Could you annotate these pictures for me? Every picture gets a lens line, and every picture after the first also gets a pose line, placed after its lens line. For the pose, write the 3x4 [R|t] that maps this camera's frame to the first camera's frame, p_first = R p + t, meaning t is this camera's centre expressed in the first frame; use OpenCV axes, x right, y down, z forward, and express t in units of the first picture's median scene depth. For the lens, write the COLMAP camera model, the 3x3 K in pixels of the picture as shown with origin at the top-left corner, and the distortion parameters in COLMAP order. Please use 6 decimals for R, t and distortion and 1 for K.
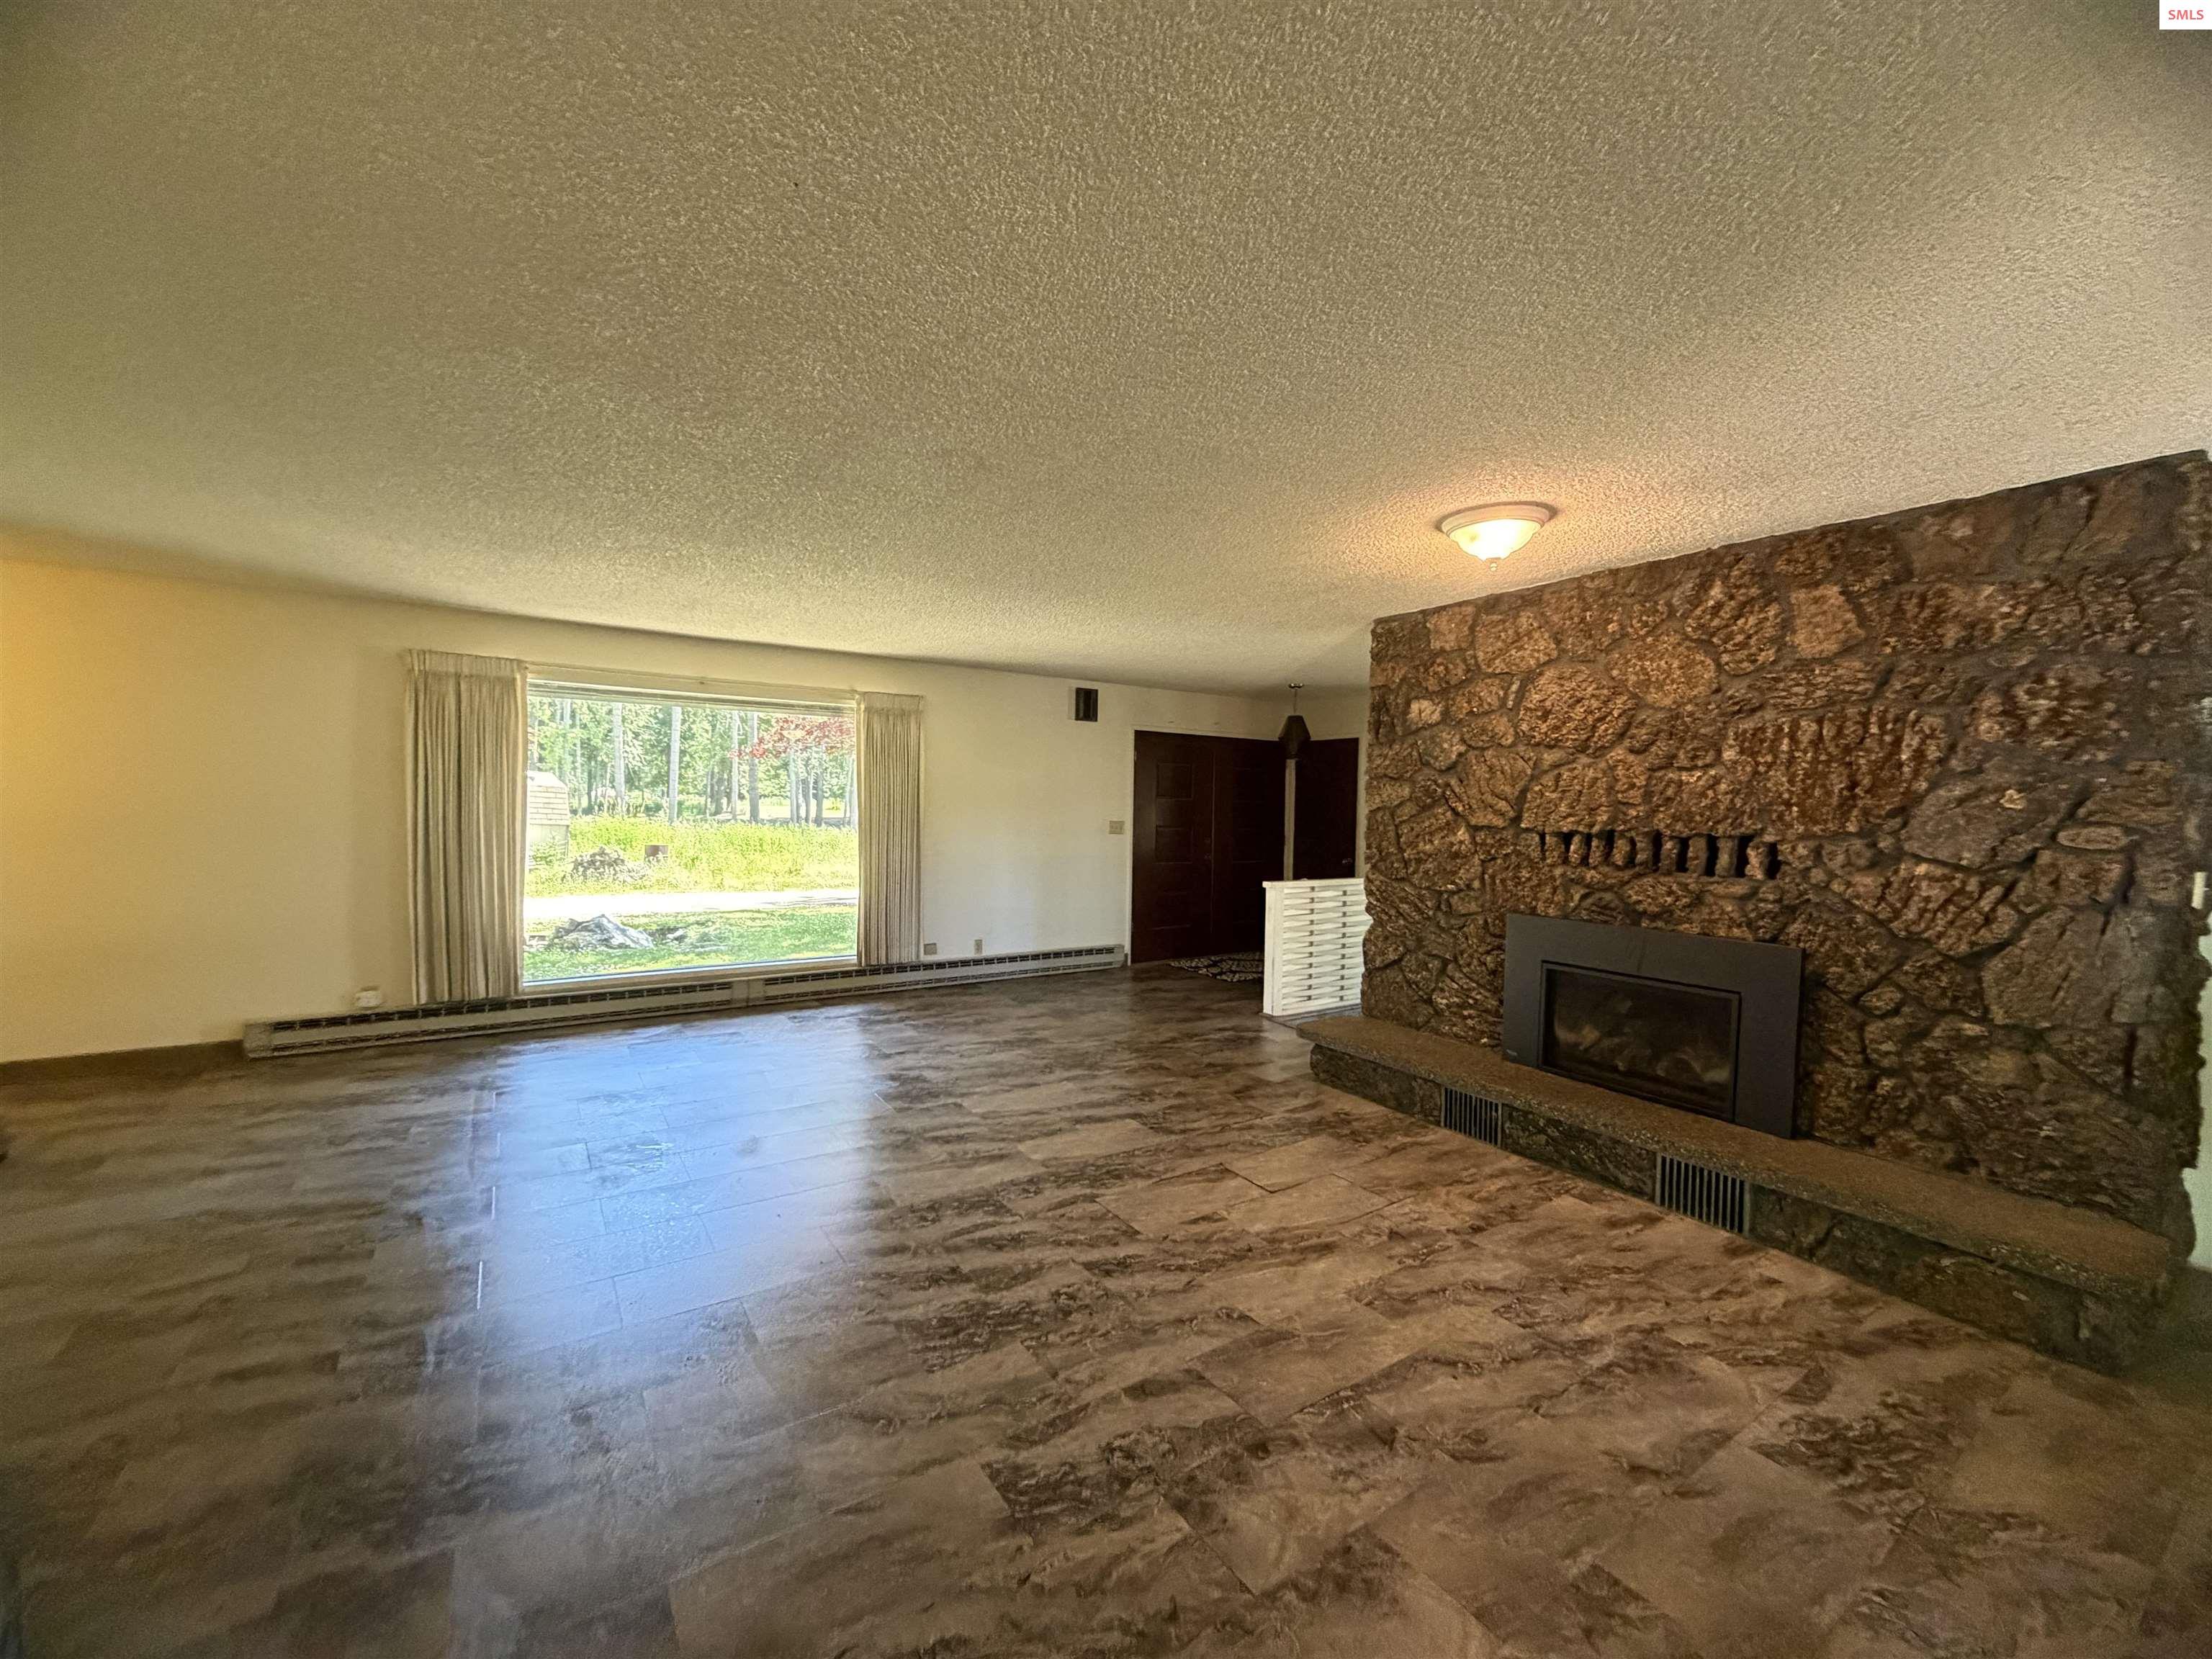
lens RADIAL K [[893.2, 0, 1107.2], [0, 893.2, 836.3], [0, 0, 1]] dist [-0.009086, 0.000391]
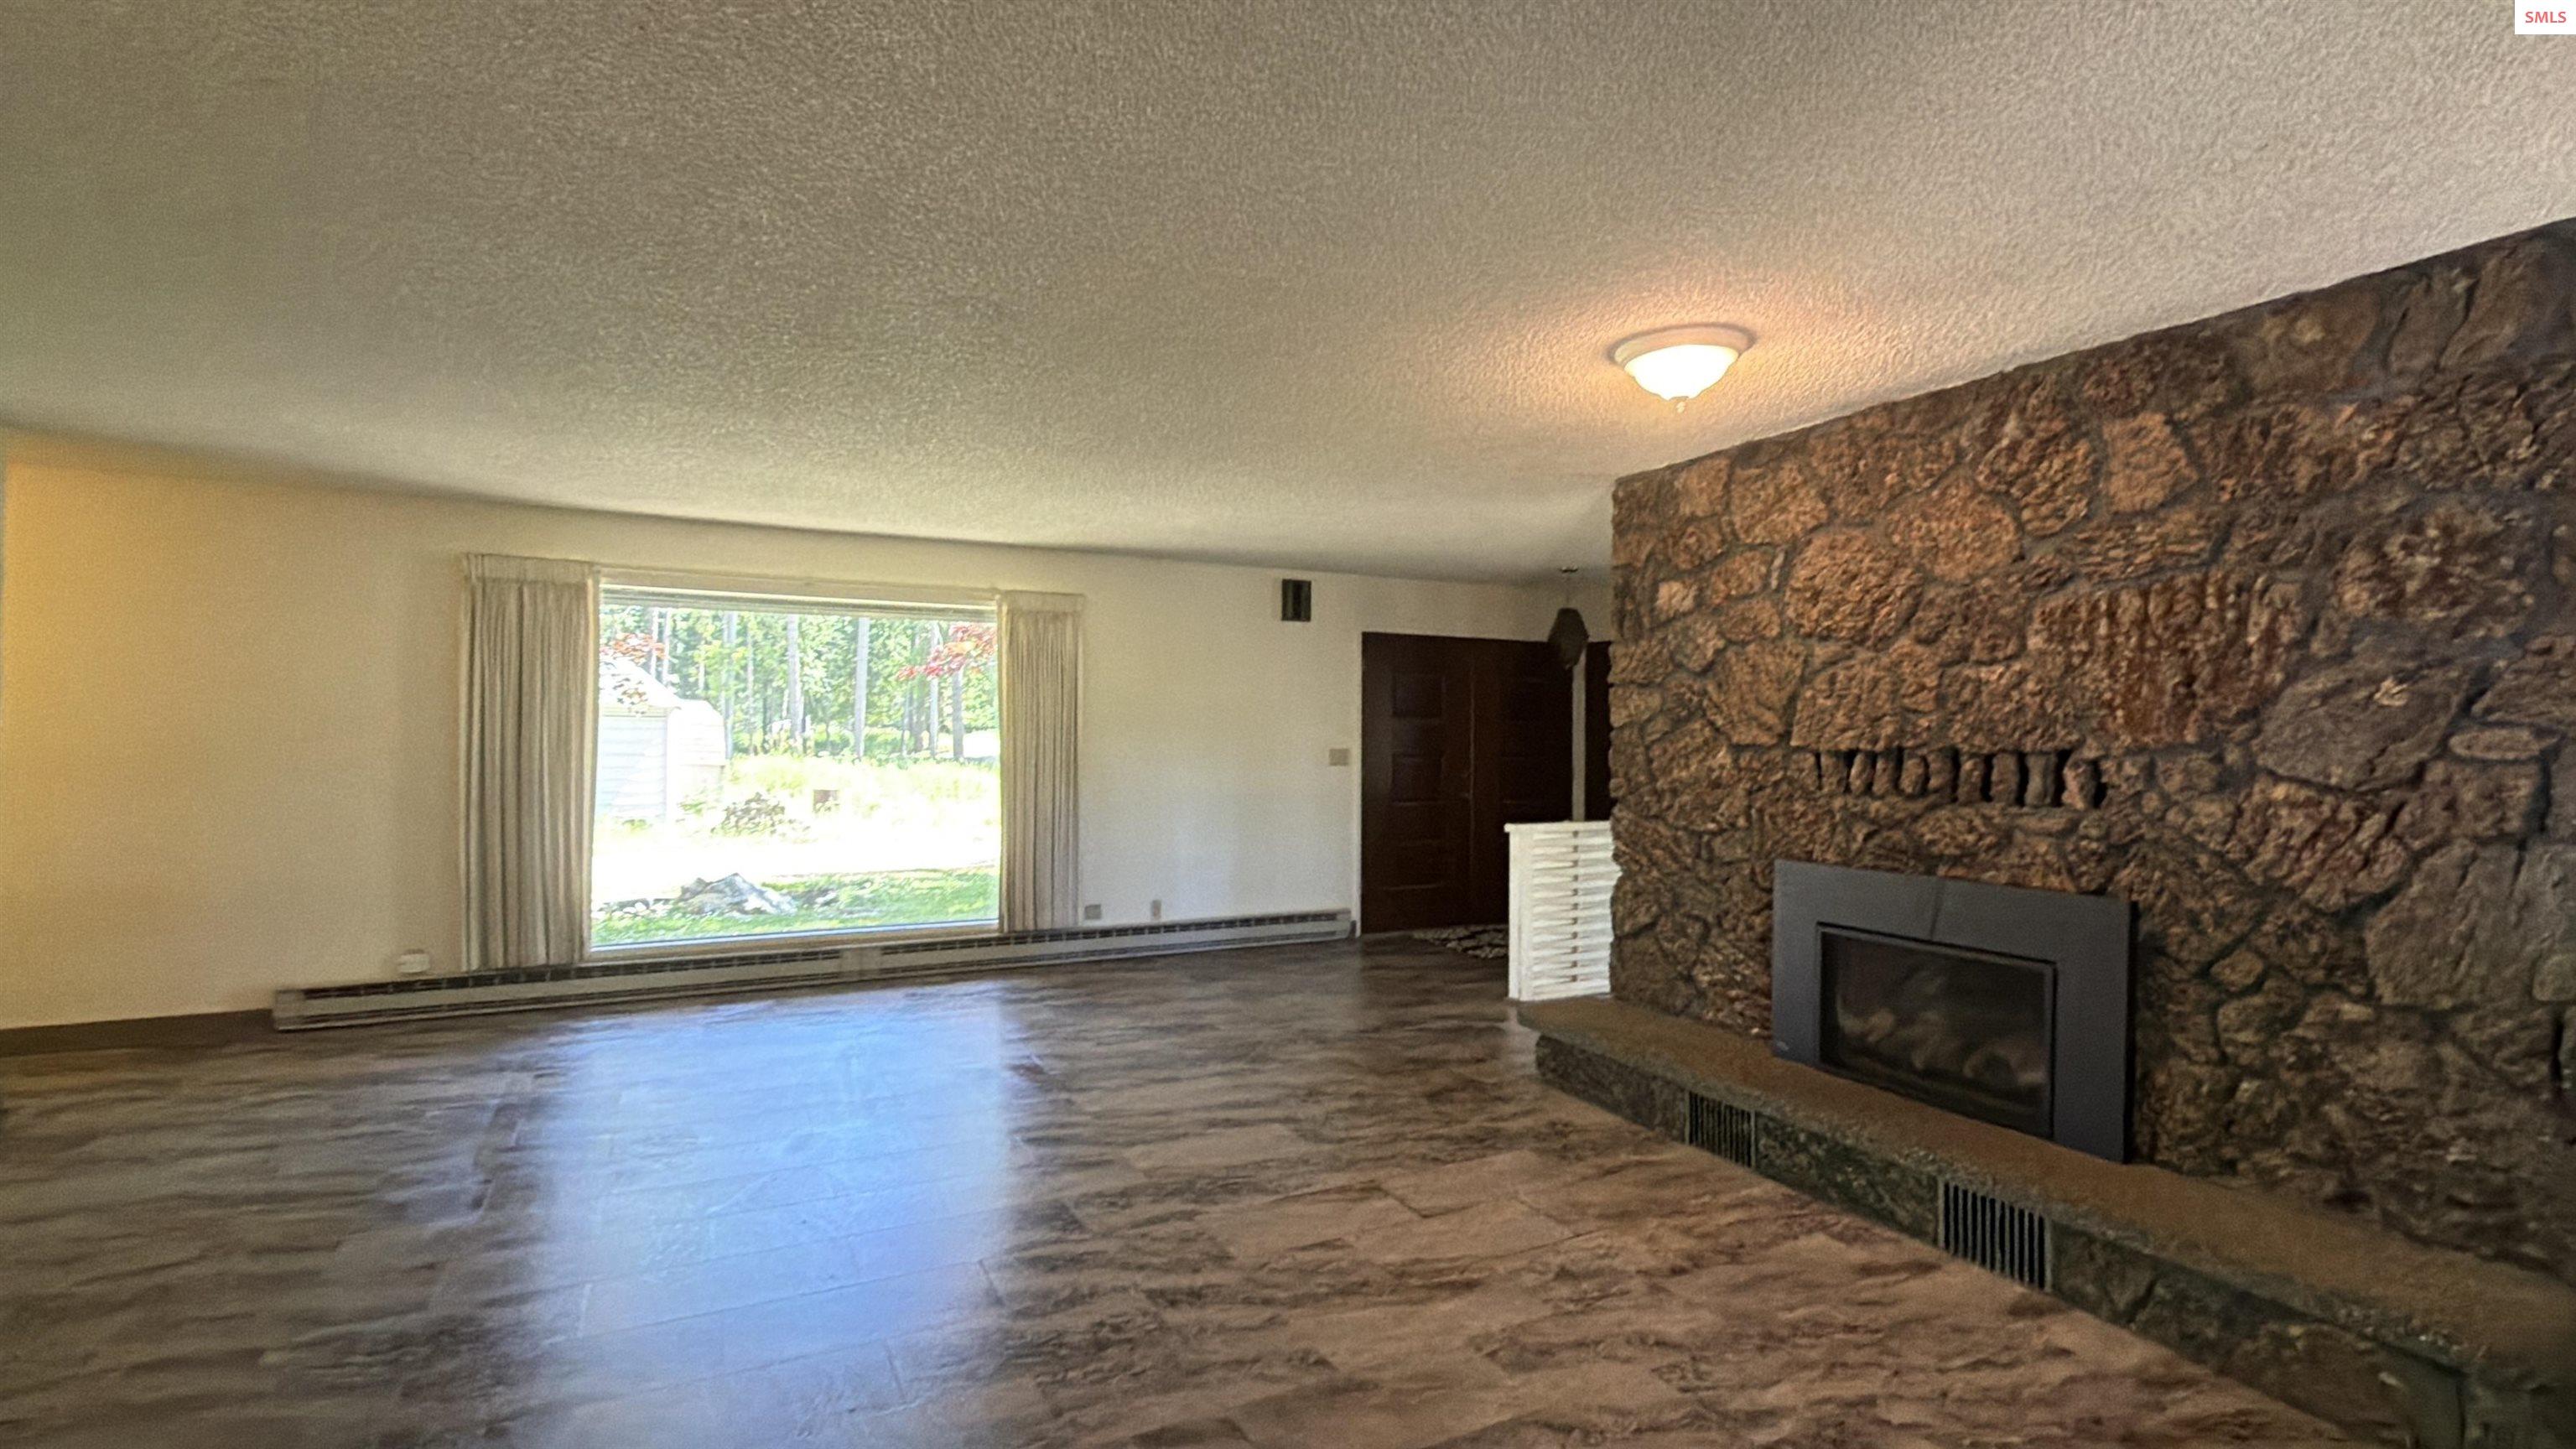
lens RADIAL K [[1169.8, 0, 1288.1], [0, 1169.8, 733.4], [0, 0, 1]] dist [-0.008413, -0.001421]
pose [[0.994439, -0.010611, -0.104776, 0.177728], [0.006732, 0.999281, -0.037313, 0.016974], [0.105097, 0.036400, 0.993796, -0.036279]]
